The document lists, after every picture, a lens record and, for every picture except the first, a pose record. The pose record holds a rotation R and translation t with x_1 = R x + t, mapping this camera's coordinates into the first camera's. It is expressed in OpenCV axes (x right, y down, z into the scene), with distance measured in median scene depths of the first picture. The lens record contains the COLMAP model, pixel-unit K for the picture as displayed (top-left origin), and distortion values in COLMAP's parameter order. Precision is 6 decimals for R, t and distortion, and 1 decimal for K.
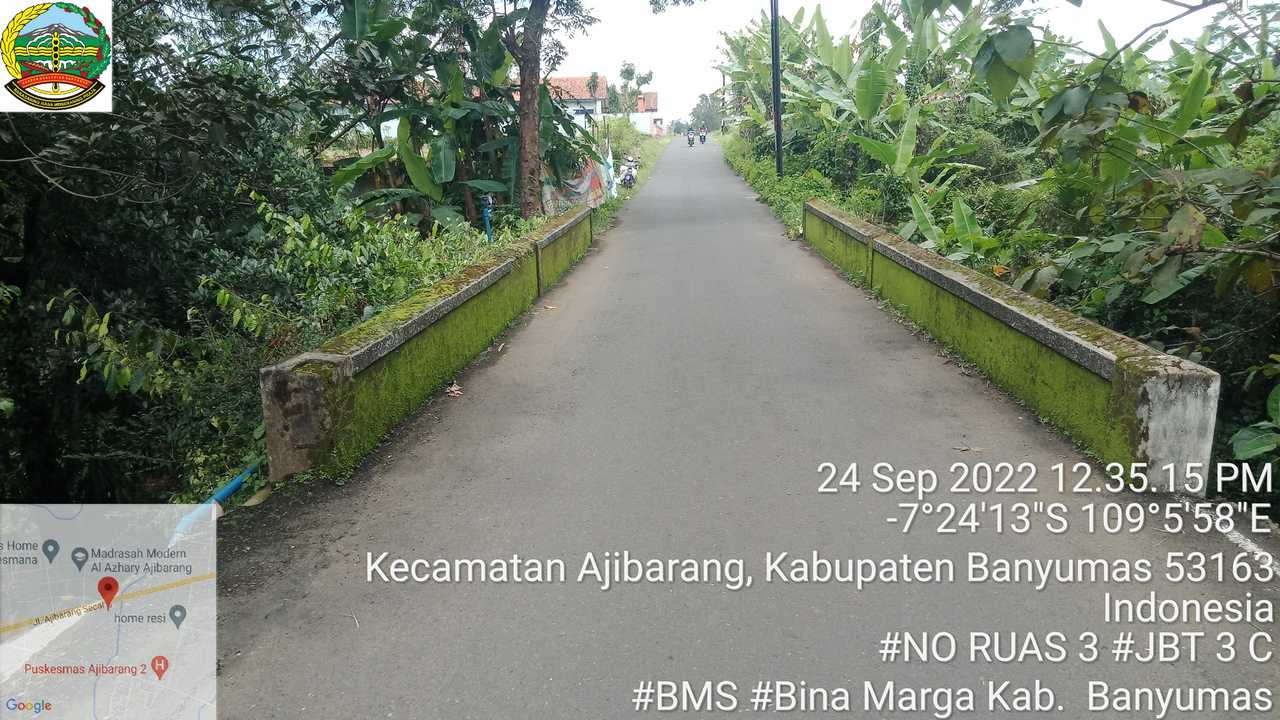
lens RADIAL K [[976.3, 0, 640.0], [0, 976.3, 360.0], [0, 0, 1]] dist [0.002027, -0.003846]
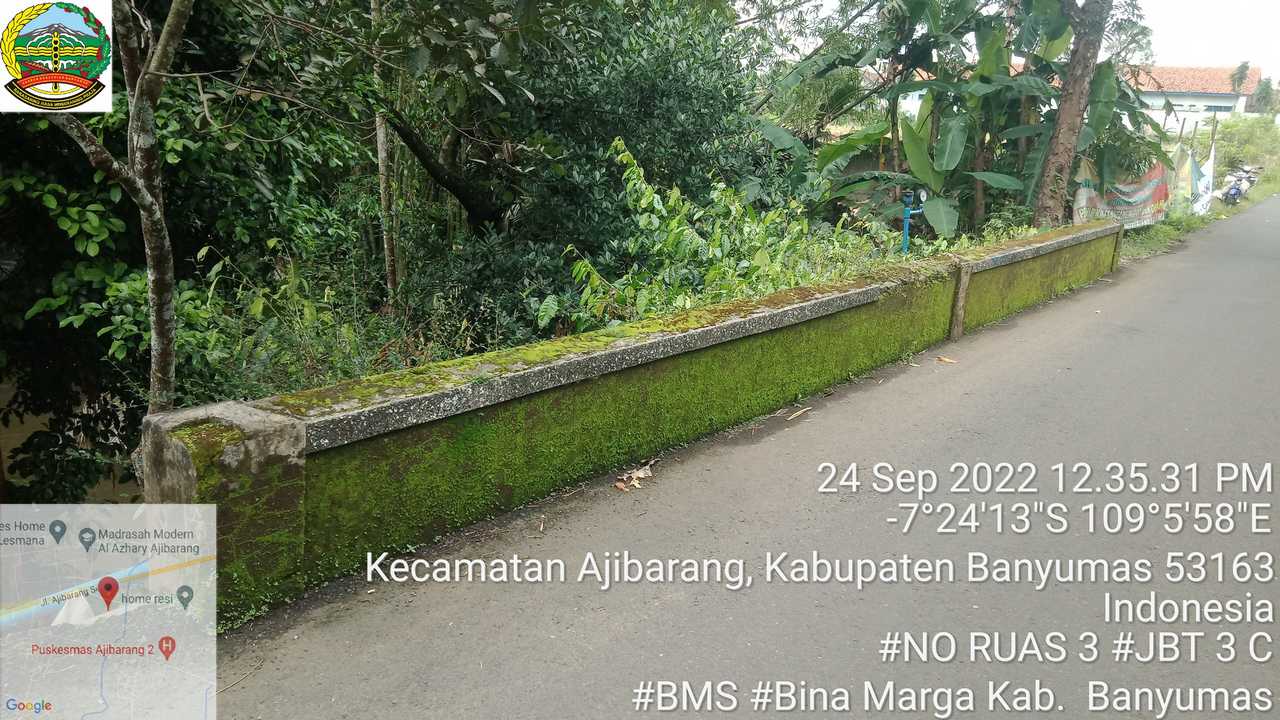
lens RADIAL K [[976.3, 0, 640.0], [0, 976.3, 360.0], [0, 0, 1]] dist [0.002027, -0.003846]
pose [[0.830175, 0.205702, -0.518166, 0.043948], [-0.196072, 0.977791, 0.074028, -0.031017], [0.521886, 0.040142, 0.852070, 0.145336]]
